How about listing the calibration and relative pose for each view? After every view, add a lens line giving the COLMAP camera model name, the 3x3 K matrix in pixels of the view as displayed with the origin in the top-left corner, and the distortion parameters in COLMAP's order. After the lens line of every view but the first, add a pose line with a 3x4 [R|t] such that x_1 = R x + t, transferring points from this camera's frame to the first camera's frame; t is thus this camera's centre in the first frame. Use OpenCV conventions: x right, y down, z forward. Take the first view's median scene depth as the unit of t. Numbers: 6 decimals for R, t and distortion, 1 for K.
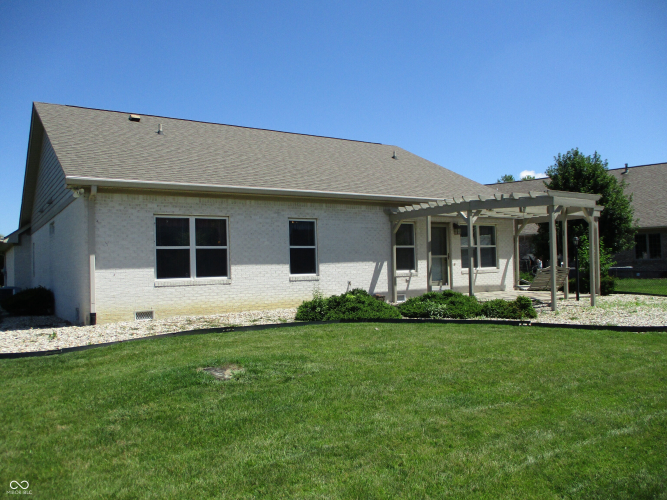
lens RADIAL K [[590.3, 0, 333.5], [0, 590.3, 250.0], [0, 0, 1]] dist [-0.047979, 0.004541]
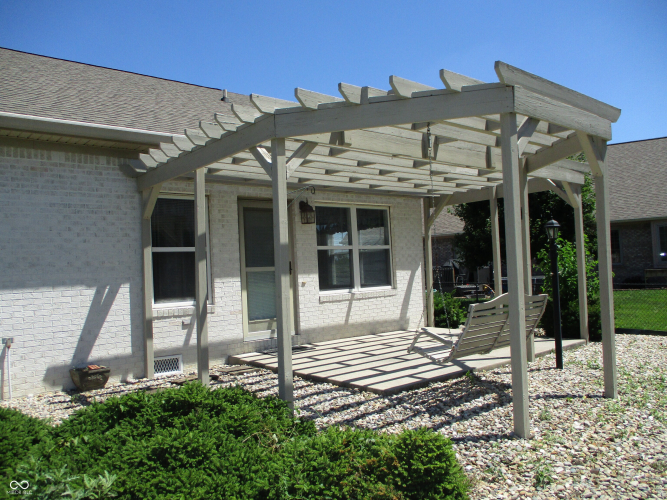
lens RADIAL K [[562.8, 0, 333.5], [0, 562.8, 250.0], [0, 0, 1]] dist [-0.033885, -0.003880]
pose [[0.993538, -0.013022, 0.112746, 0.189888], [0.014392, 0.999832, -0.011345, 0.001337], [-0.112580, 0.012895, 0.993559, 0.561401]]
